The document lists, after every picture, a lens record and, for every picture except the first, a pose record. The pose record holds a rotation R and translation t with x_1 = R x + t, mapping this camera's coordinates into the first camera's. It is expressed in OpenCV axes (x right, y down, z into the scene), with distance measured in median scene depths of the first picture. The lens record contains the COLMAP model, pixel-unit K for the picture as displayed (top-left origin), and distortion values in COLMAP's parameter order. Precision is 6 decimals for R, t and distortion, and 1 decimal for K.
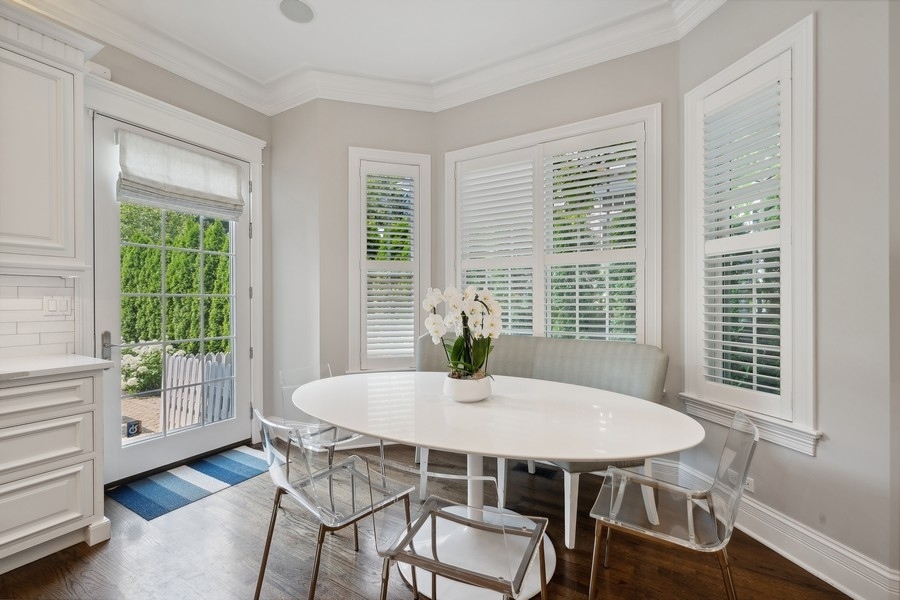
lens RADIAL K [[391.6, 0, 450.0], [0, 391.6, 300.0], [0, 0, 1]] dist [0.001556, 0.000175]
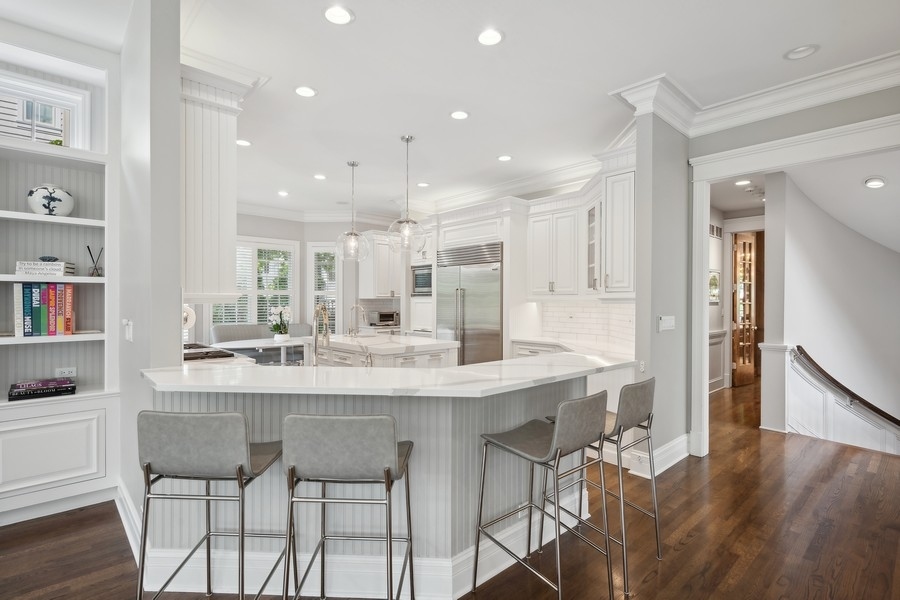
lens RADIAL K [[439.2, 0, 450.0], [0, 439.2, 300.0], [0, 0, 1]] dist [0.000265, 0.000006]
pose [[0.294152, 0.008993, 0.955716, -2.586994], [-0.005835, 0.999954, -0.007614, -0.055780], [-0.955741, -0.003337, 0.294191, -1.197102]]
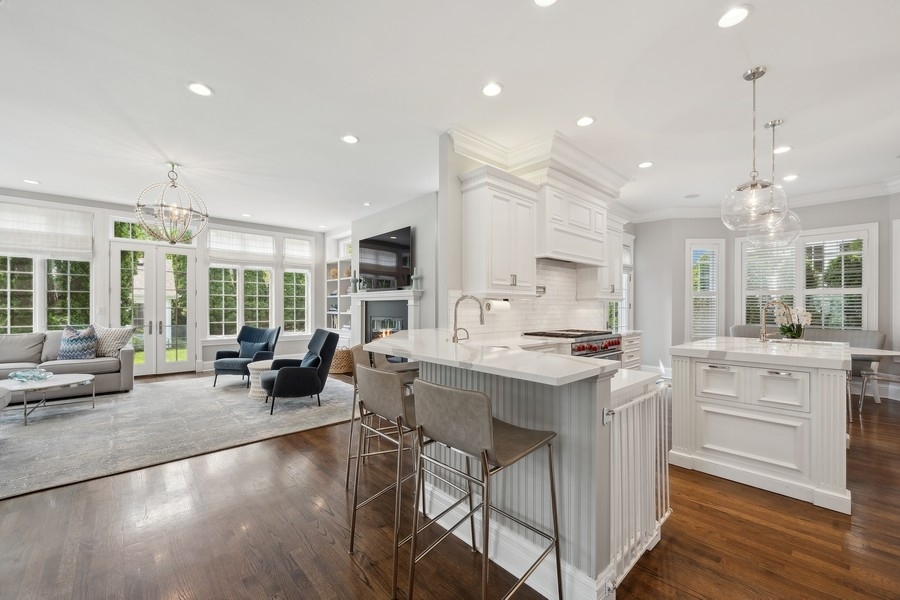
lens RADIAL K [[361.6, 0, 448.7], [0, 361.6, 307.4], [0, 0, 1]] dist [-0.001509, 0.000011]
pose [[0.955492, 0.008299, -0.294901, -1.347176], [-0.007254, 0.999963, 0.004637, -0.017988], [0.294928, -0.002292, 0.955517, -1.905856]]
